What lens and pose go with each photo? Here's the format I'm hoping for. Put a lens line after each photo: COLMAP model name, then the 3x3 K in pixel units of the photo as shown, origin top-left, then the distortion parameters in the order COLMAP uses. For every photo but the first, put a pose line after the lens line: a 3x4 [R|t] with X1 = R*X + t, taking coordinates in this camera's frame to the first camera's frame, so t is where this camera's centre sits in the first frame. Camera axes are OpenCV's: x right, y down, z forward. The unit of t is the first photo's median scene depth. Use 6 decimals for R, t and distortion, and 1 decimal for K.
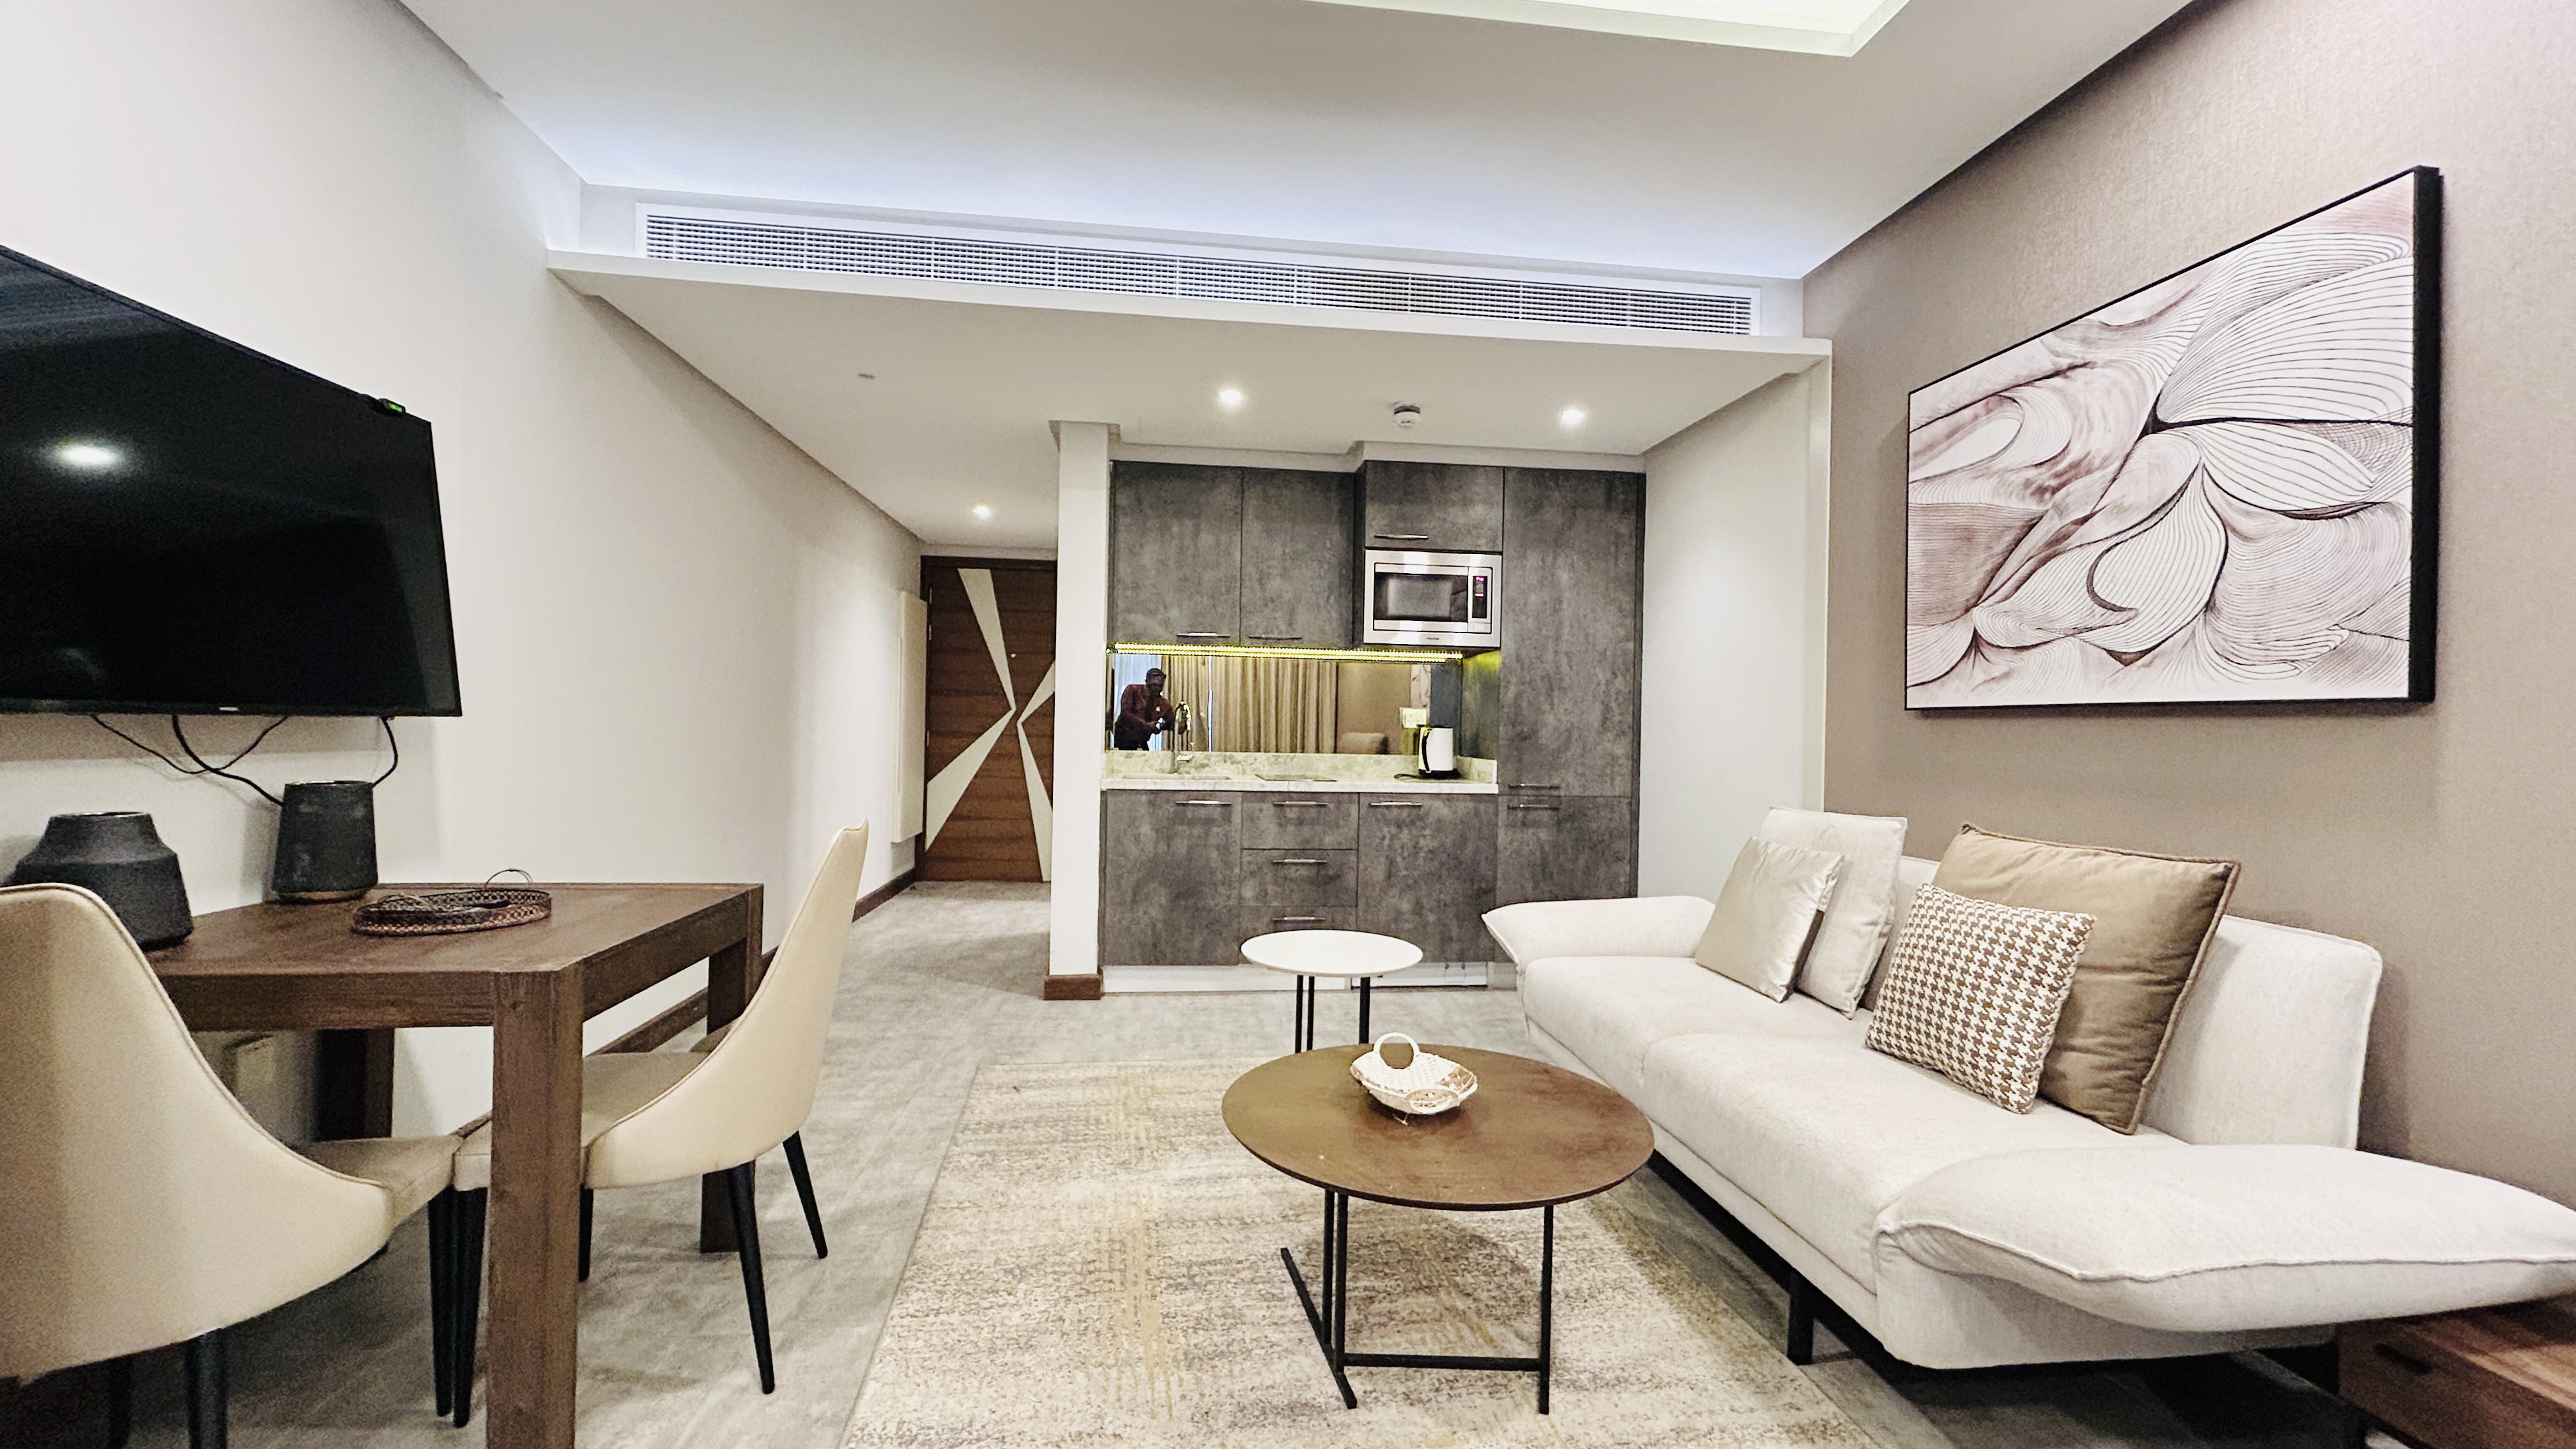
lens RADIAL K [[1031.1, 0, 1285.3], [0, 1031.1, 720.3], [0, 0, 1]] dist [-0.002298, -0.000051]
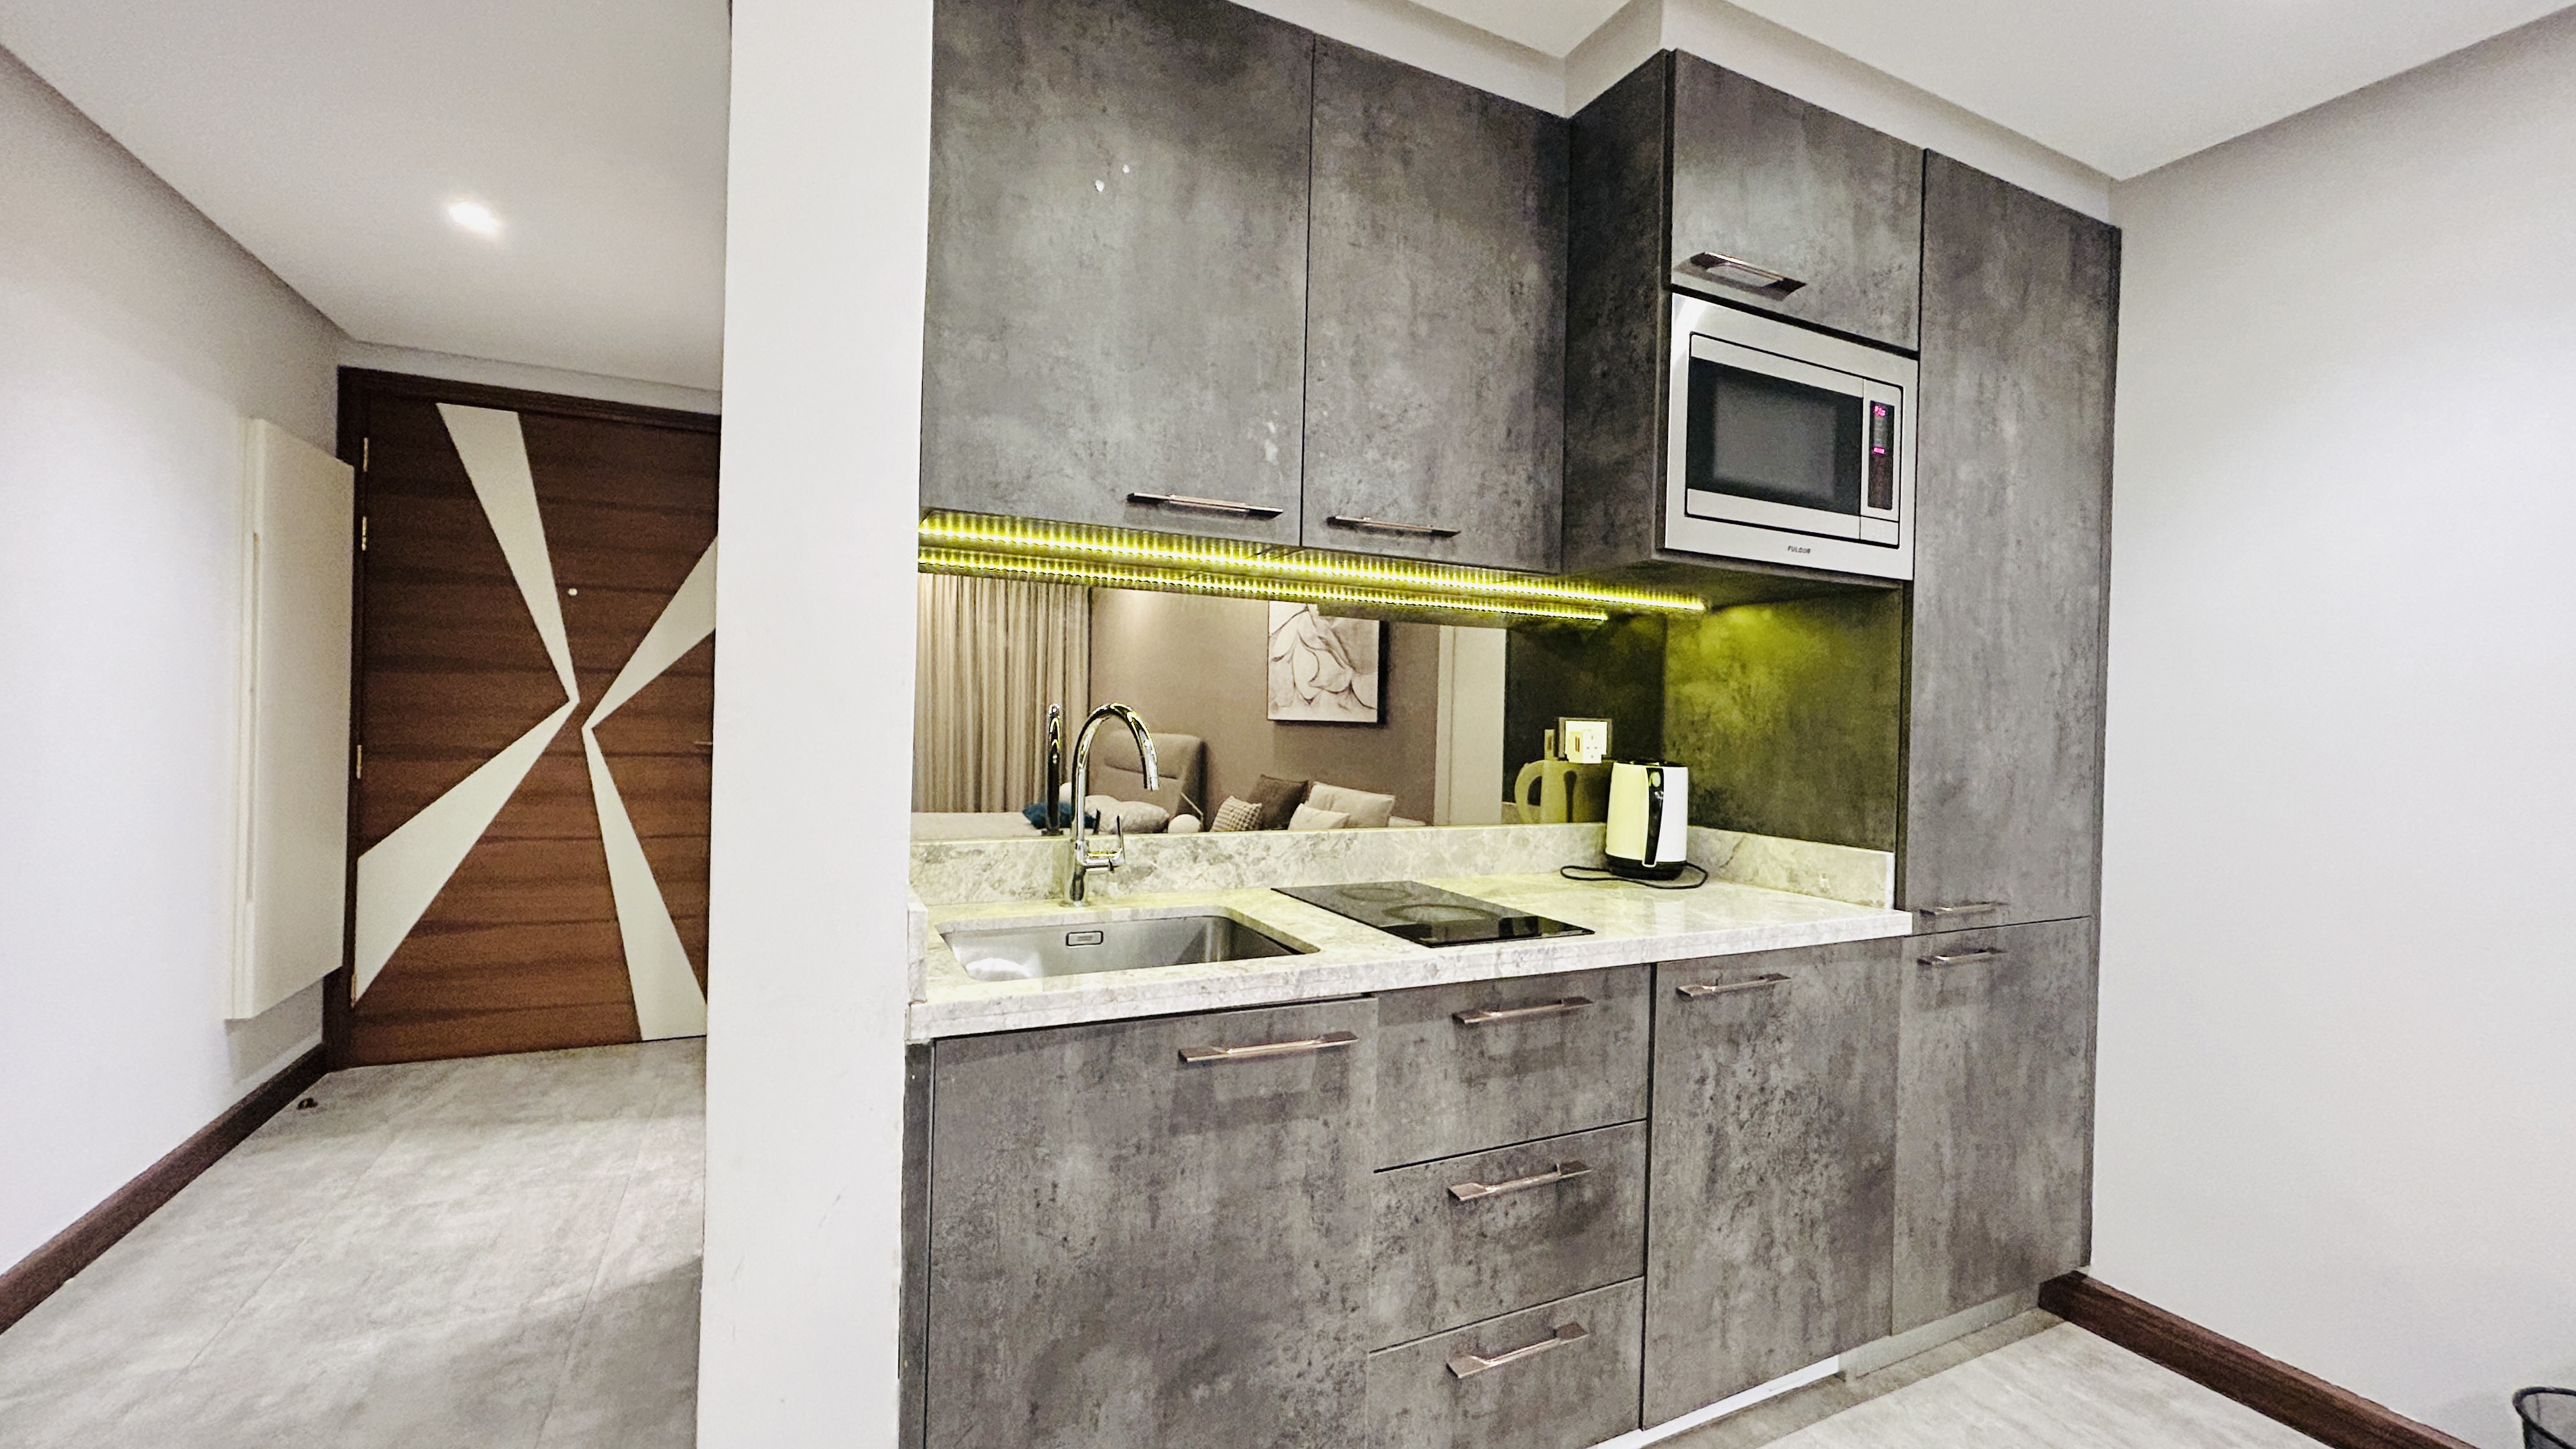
lens RADIAL K [[1031.1, 0, 1285.3], [0, 1031.1, 720.3], [0, 0, 1]] dist [-0.002298, -0.000051]
pose [[0.945601, 0.003935, 0.325304, -0.164588], [-0.008920, 0.999865, 0.013835, -0.018323], [-0.325205, -0.015984, 0.945508, 0.683295]]
